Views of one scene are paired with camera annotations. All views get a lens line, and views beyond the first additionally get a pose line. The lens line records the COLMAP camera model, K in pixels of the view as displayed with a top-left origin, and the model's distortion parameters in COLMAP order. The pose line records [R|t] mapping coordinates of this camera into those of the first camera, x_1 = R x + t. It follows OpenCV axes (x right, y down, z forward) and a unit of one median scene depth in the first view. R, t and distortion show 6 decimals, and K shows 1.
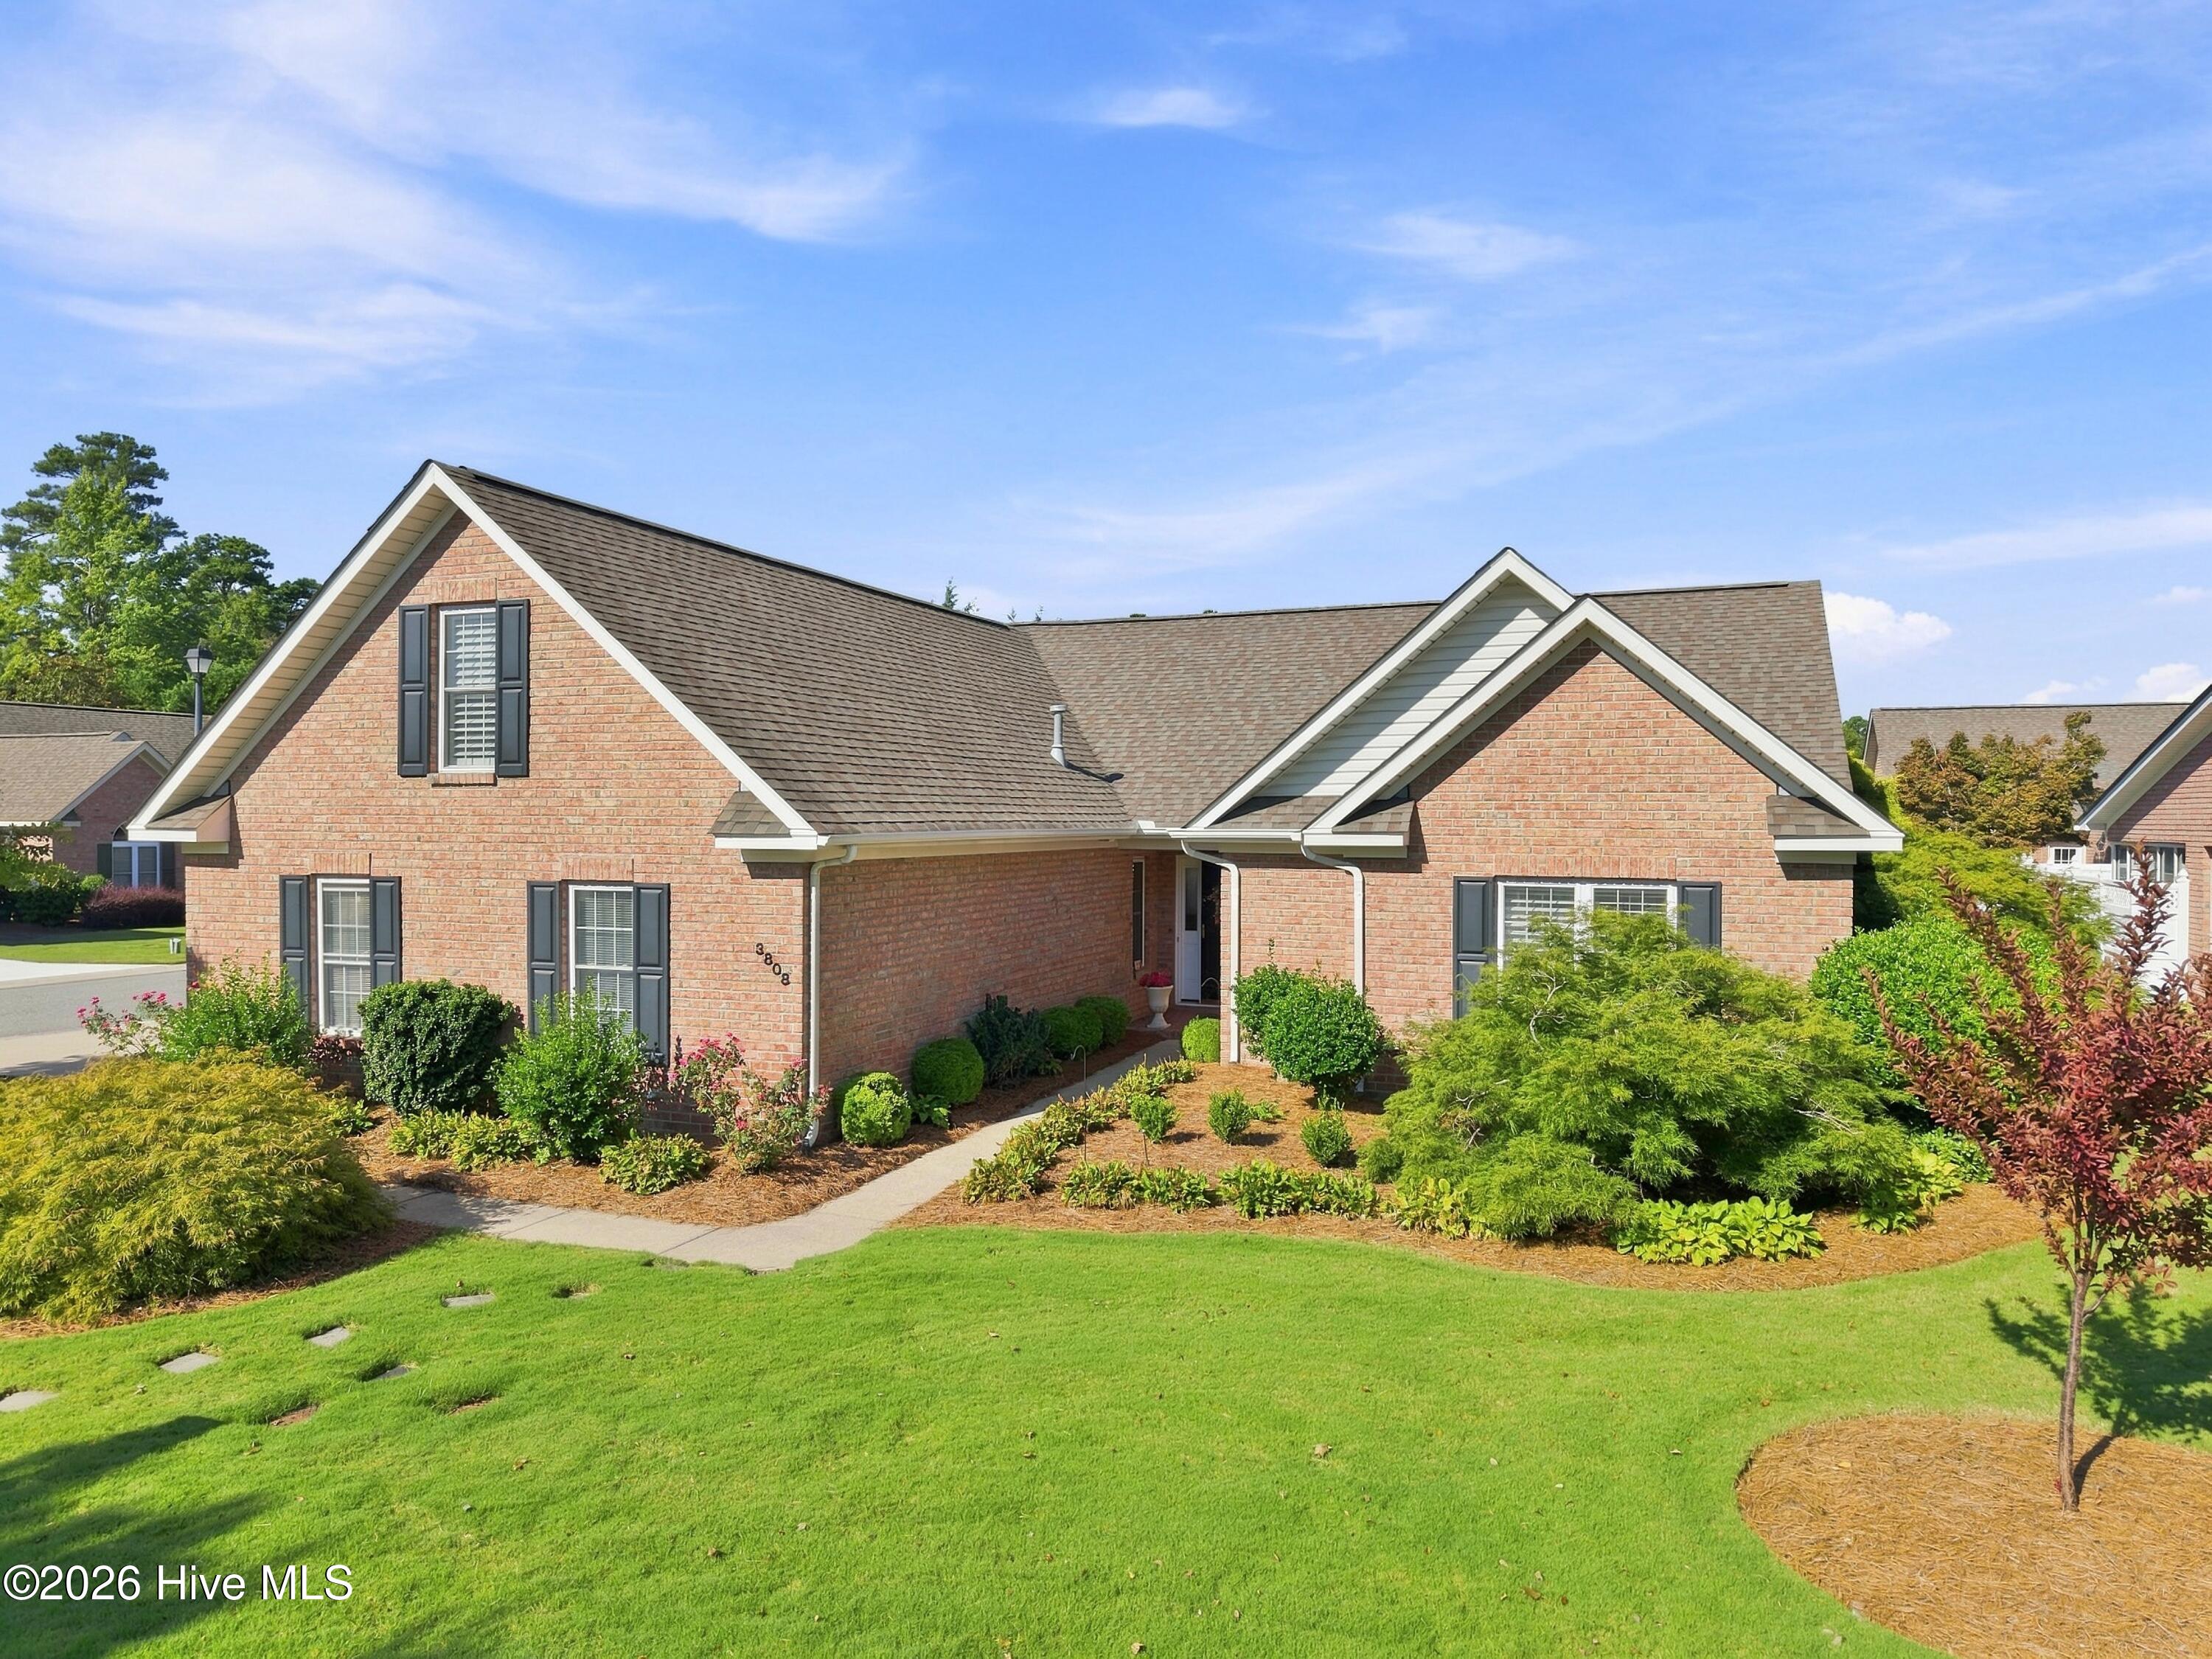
lens RADIAL K [[1491.0, 0, 1106.0], [0, 1491.0, 829.5], [0, 0, 1]] dist [-0.000814, -0.000749]
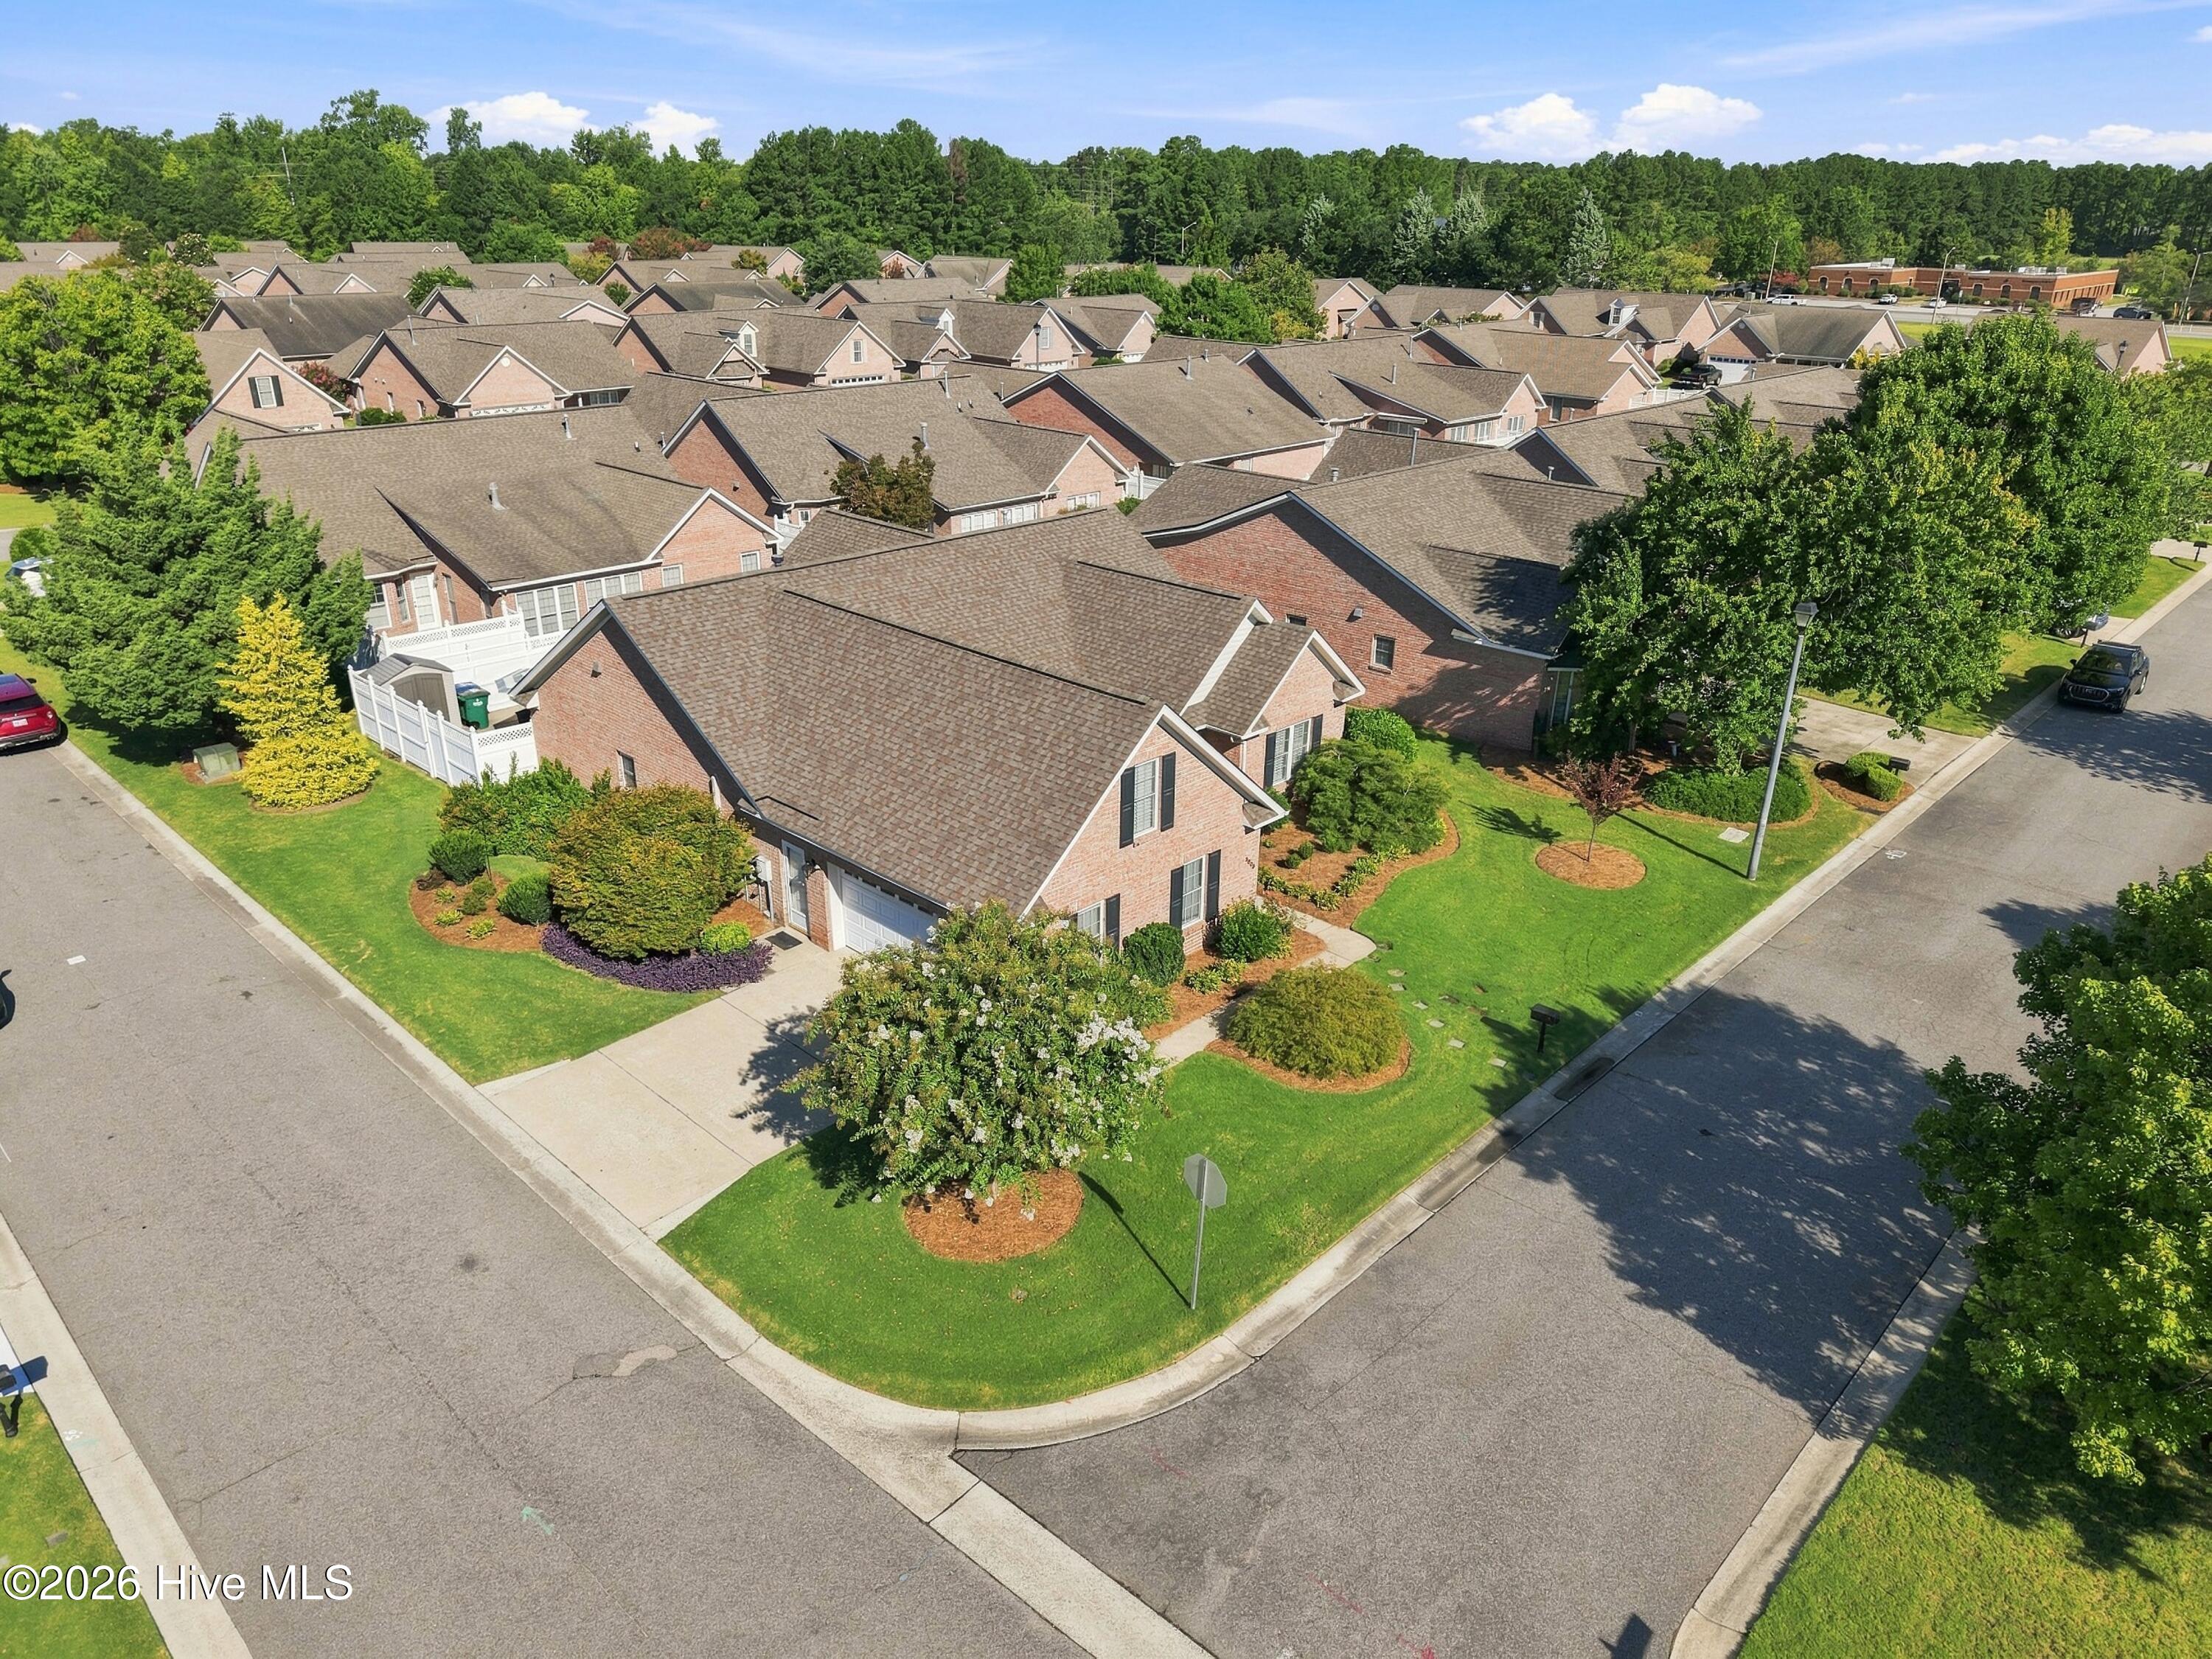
lens RADIAL K [[1474.8, 0, 1106.0], [0, 1474.8, 829.5], [0, 0, 1]] dist [0.042888, -0.051518]
pose [[0.379825, -0.360644, 0.851862, -2.245389], [-0.003844, 0.920251, 0.391311, -0.869100], [-0.925050, -0.151904, 0.348148, 0.338784]]
